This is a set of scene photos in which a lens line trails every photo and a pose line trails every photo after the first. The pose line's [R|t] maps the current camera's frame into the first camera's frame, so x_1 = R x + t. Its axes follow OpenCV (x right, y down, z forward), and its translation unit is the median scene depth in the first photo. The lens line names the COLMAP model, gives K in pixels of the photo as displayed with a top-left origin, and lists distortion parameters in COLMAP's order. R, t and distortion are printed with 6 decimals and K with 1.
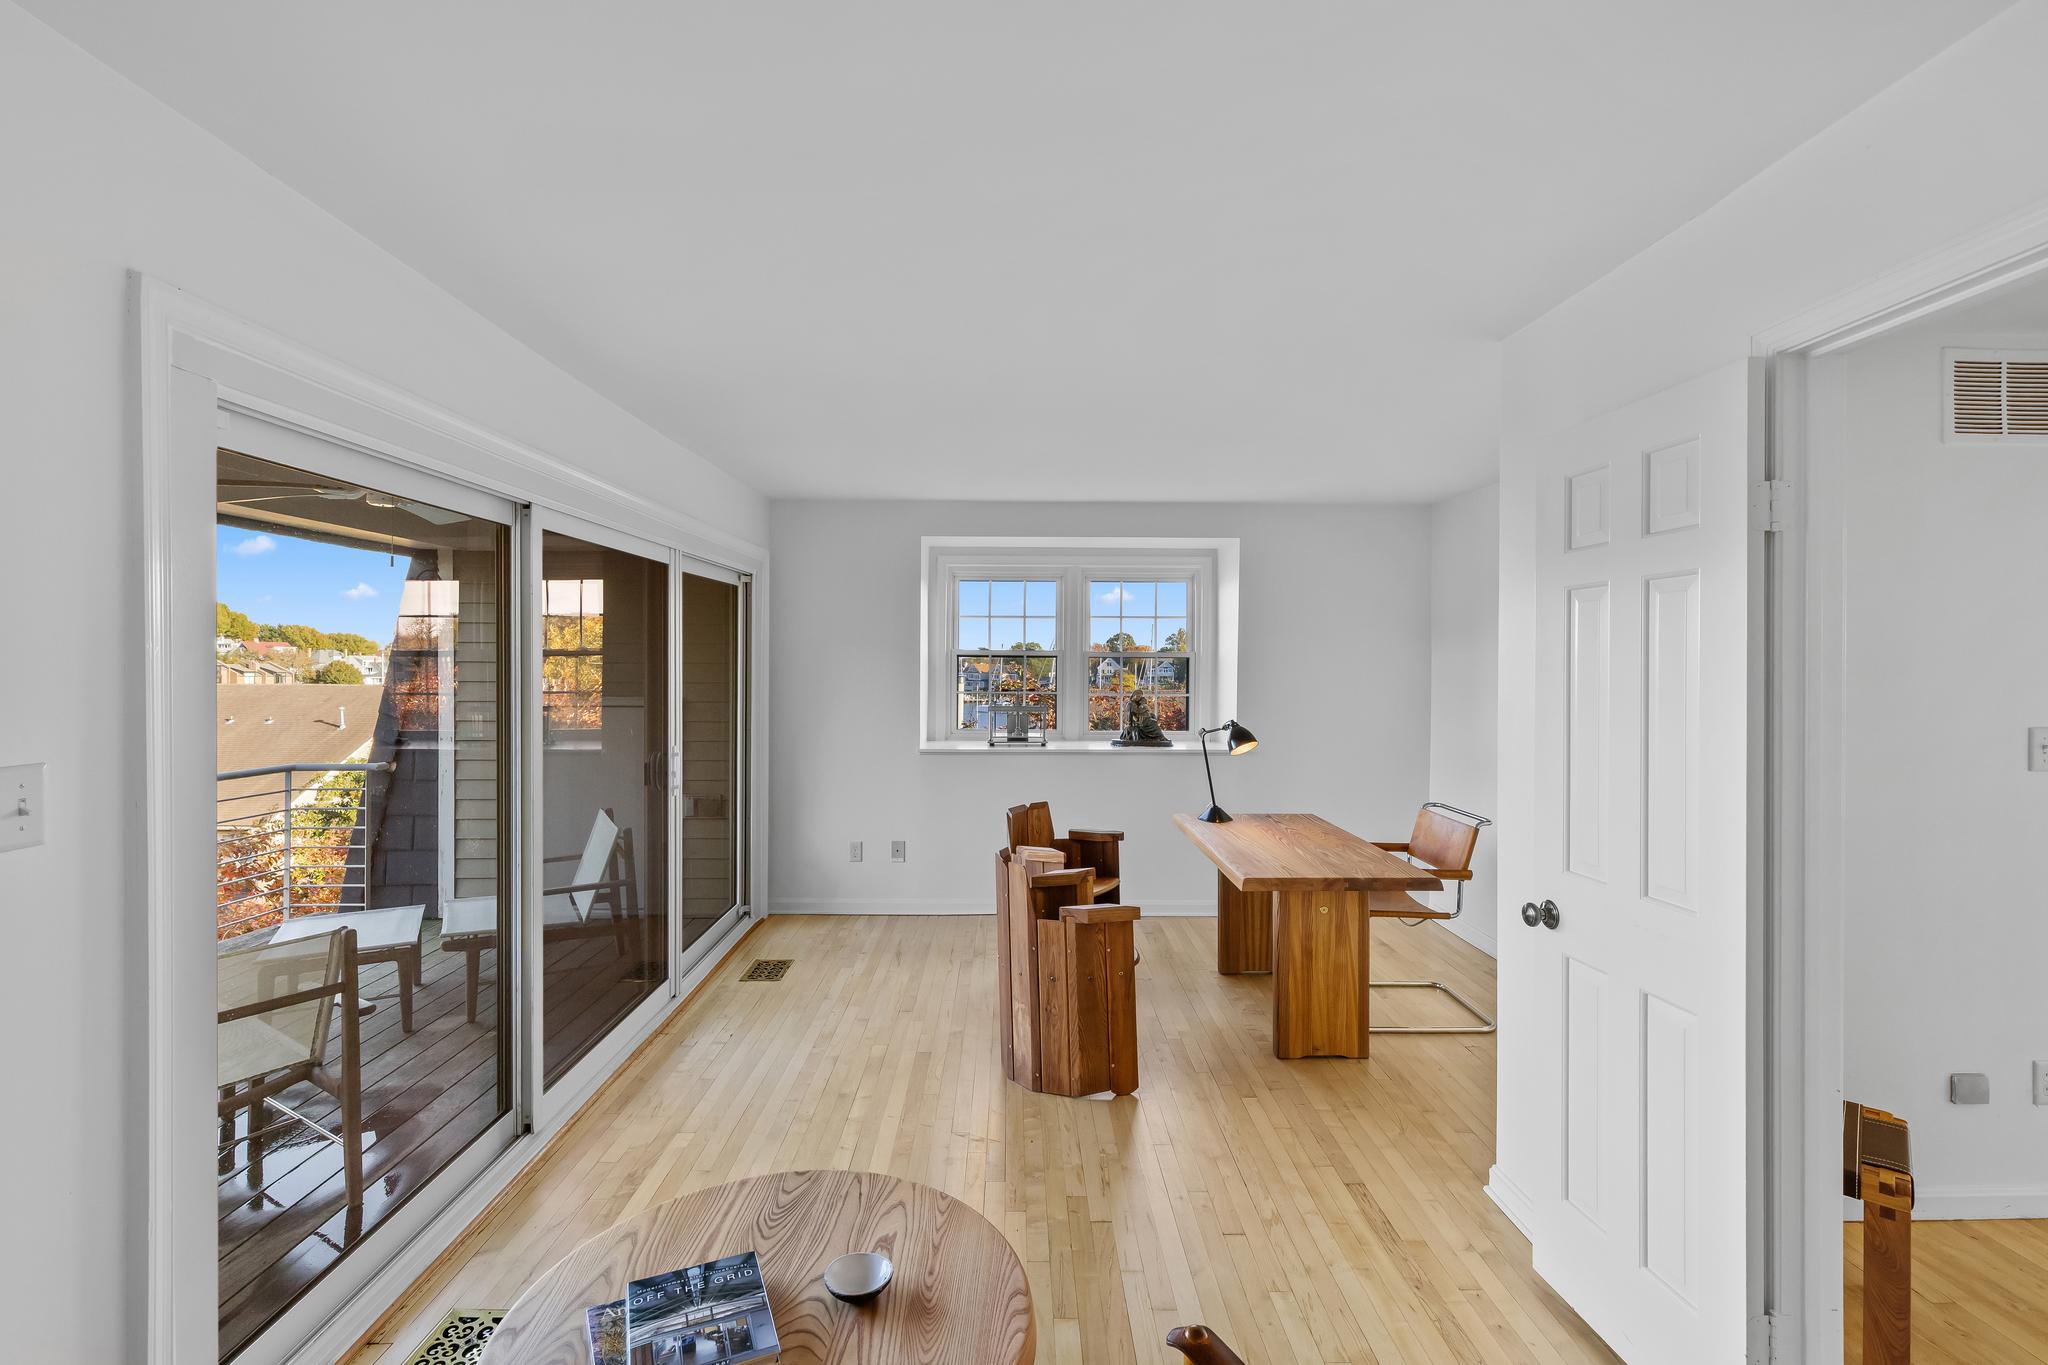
lens RADIAL K [[918.0, 0, 1026.9], [0, 918.0, 678.8], [0, 0, 1]] dist [0.002100, 0.000129]
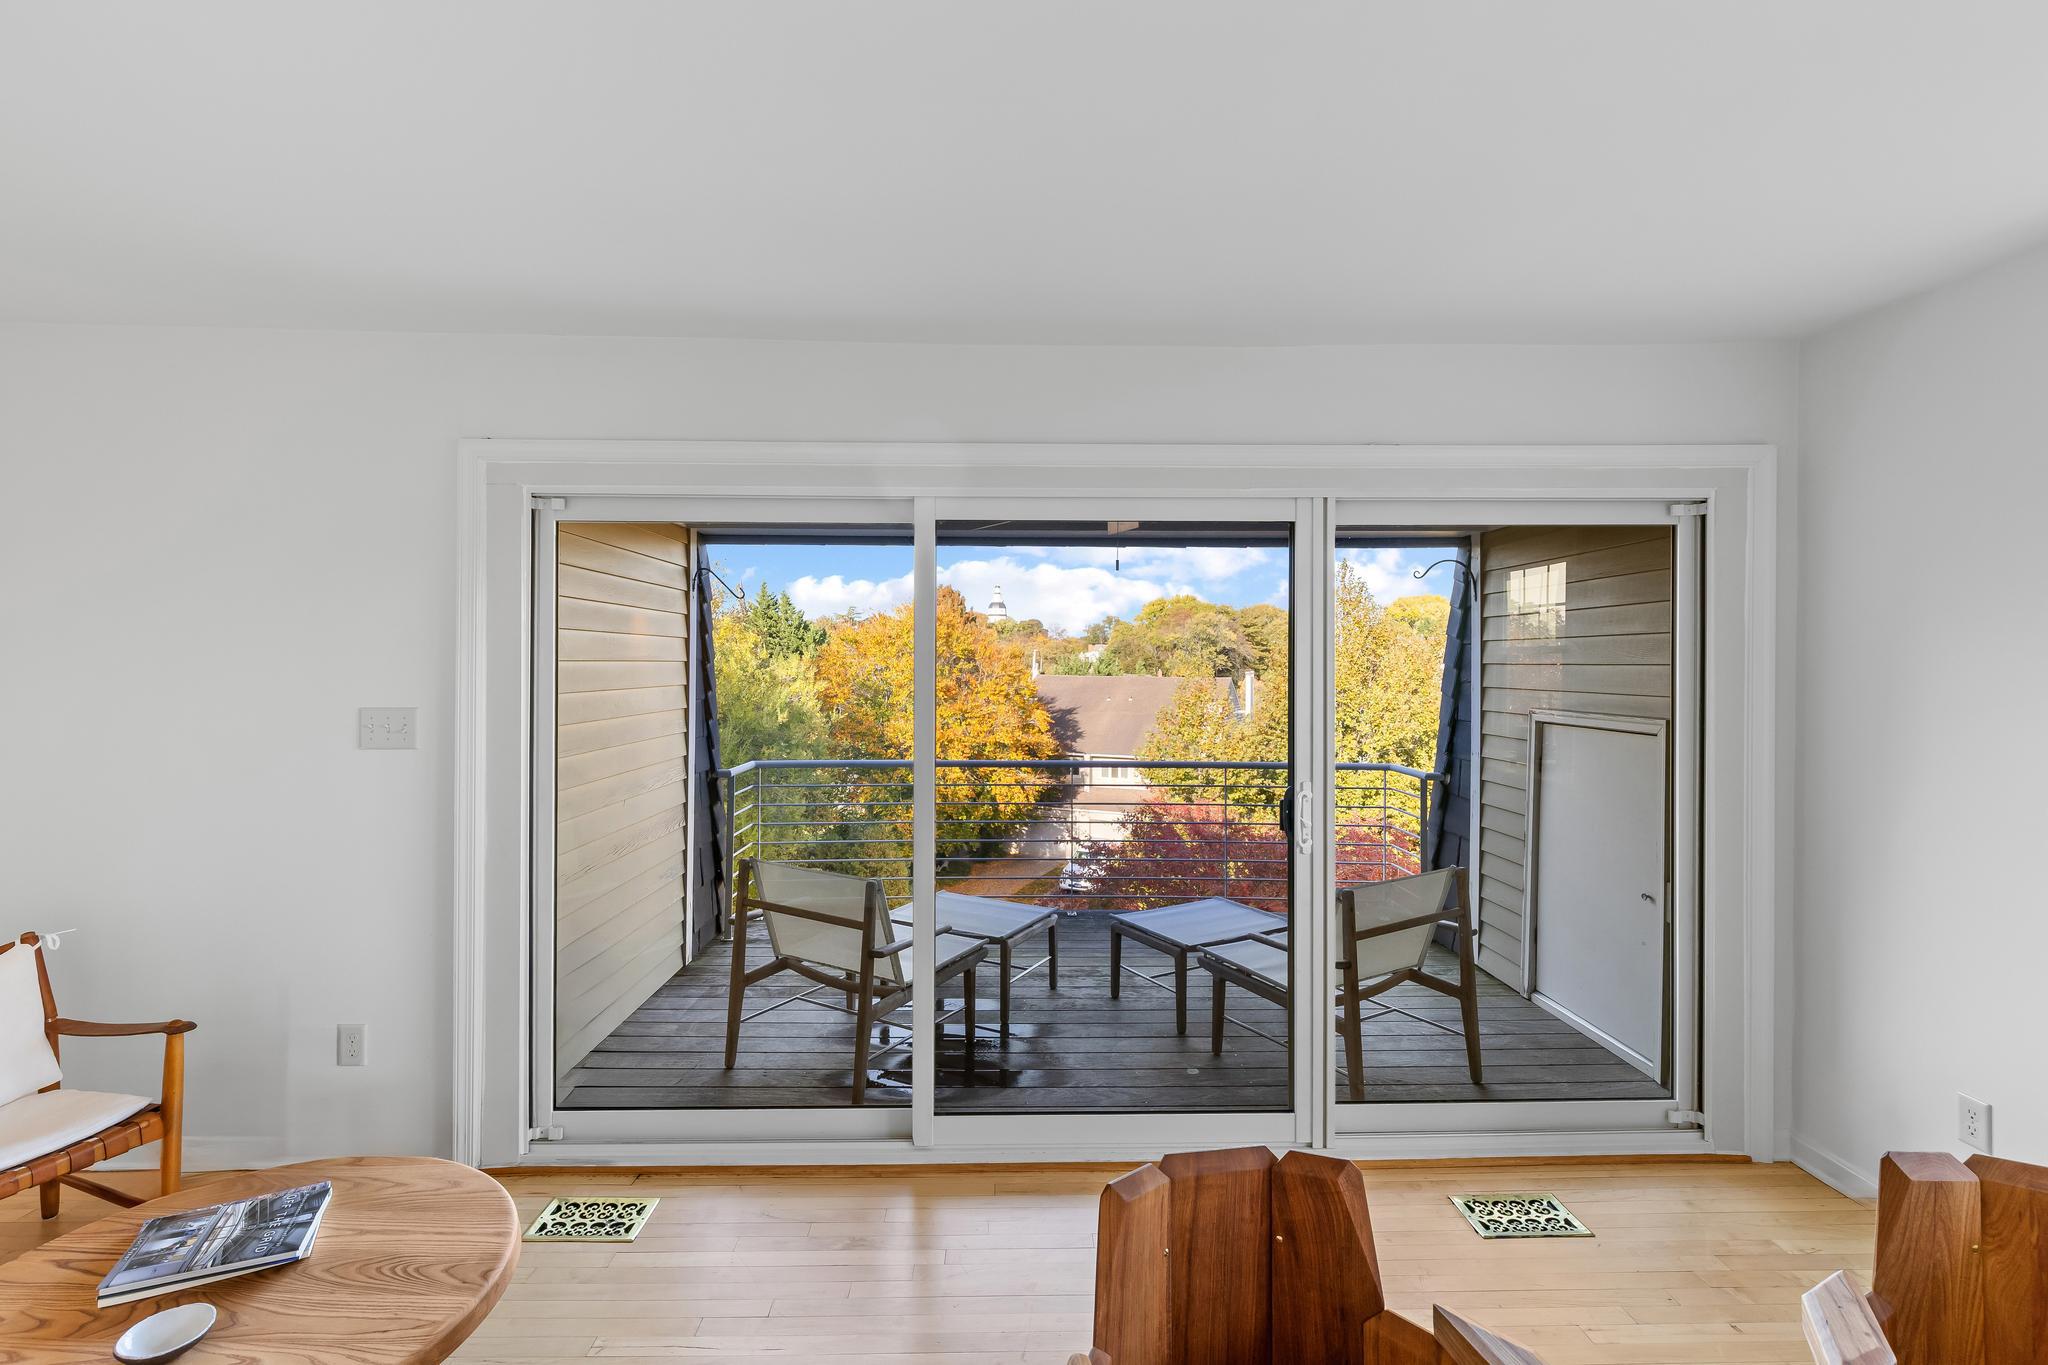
lens RADIAL K [[918.0, 0, 1026.9], [0, 918.0, 678.8], [0, 0, 1]] dist [0.002100, 0.000129]
pose [[-0.007444, 0.014468, -0.999868, 0.661536], [-0.024163, 0.999601, 0.014644, -0.023734], [0.999680, 0.024269, -0.007091, 1.729408]]
